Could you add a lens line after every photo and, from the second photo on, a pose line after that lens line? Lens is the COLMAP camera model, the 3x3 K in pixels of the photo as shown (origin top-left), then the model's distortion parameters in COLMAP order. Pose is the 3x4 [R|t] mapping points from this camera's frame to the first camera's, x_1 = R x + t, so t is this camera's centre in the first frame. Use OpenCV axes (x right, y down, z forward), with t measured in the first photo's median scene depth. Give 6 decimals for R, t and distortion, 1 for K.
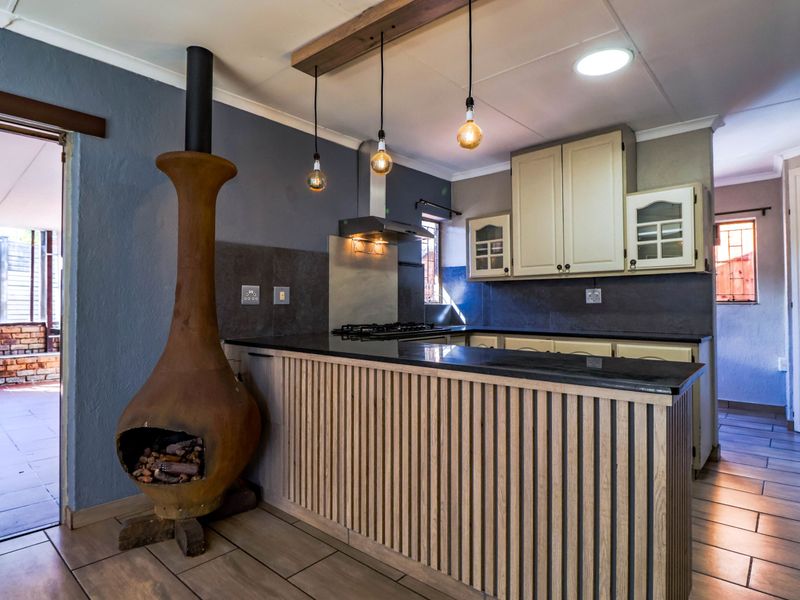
lens RADIAL K [[447.9, 0, 400.9], [0, 447.9, 296.1], [0, 0, 1]] dist [-0.006323, -0.002953]
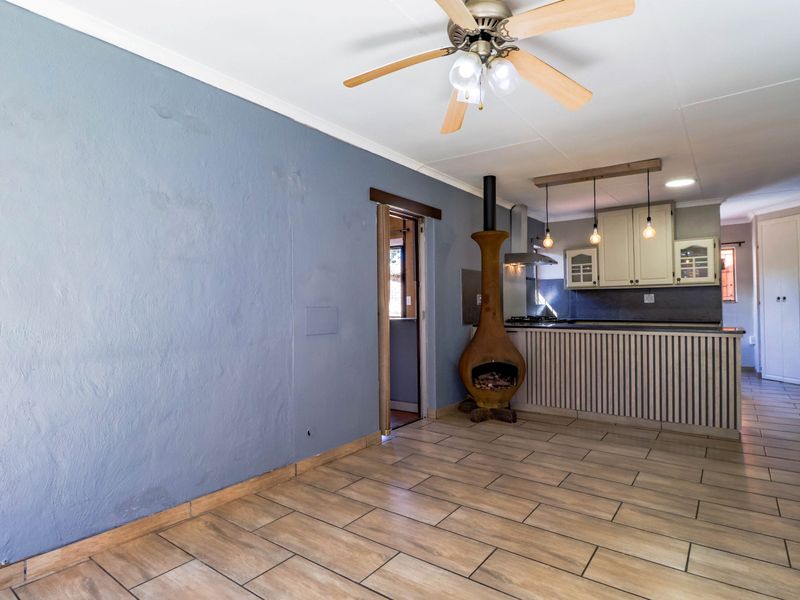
lens RADIAL K [[452.3, 0, 392.2], [0, 452.3, 296.3], [0, 0, 1]] dist [-0.006833, -0.003086]
pose [[0.997172, -0.006153, 0.074900, -0.682356], [0.006173, 0.999981, -0.000036, -0.014789], [-0.074898, 0.000498, 0.997191, -0.634004]]
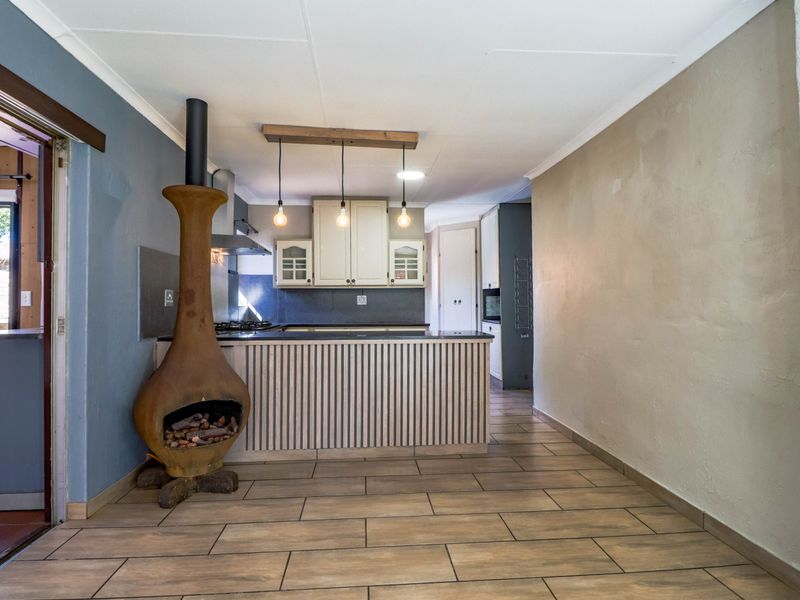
lens RADIAL K [[447.9, 0, 400.9], [0, 447.9, 296.1], [0, 0, 1]] dist [-0.006323, -0.002953]
pose [[0.690488, 0.012700, 0.723232, -0.627790], [-0.011127, 0.999914, -0.006936, -0.005328], [-0.723258, -0.003258, 0.690570, -0.175368]]
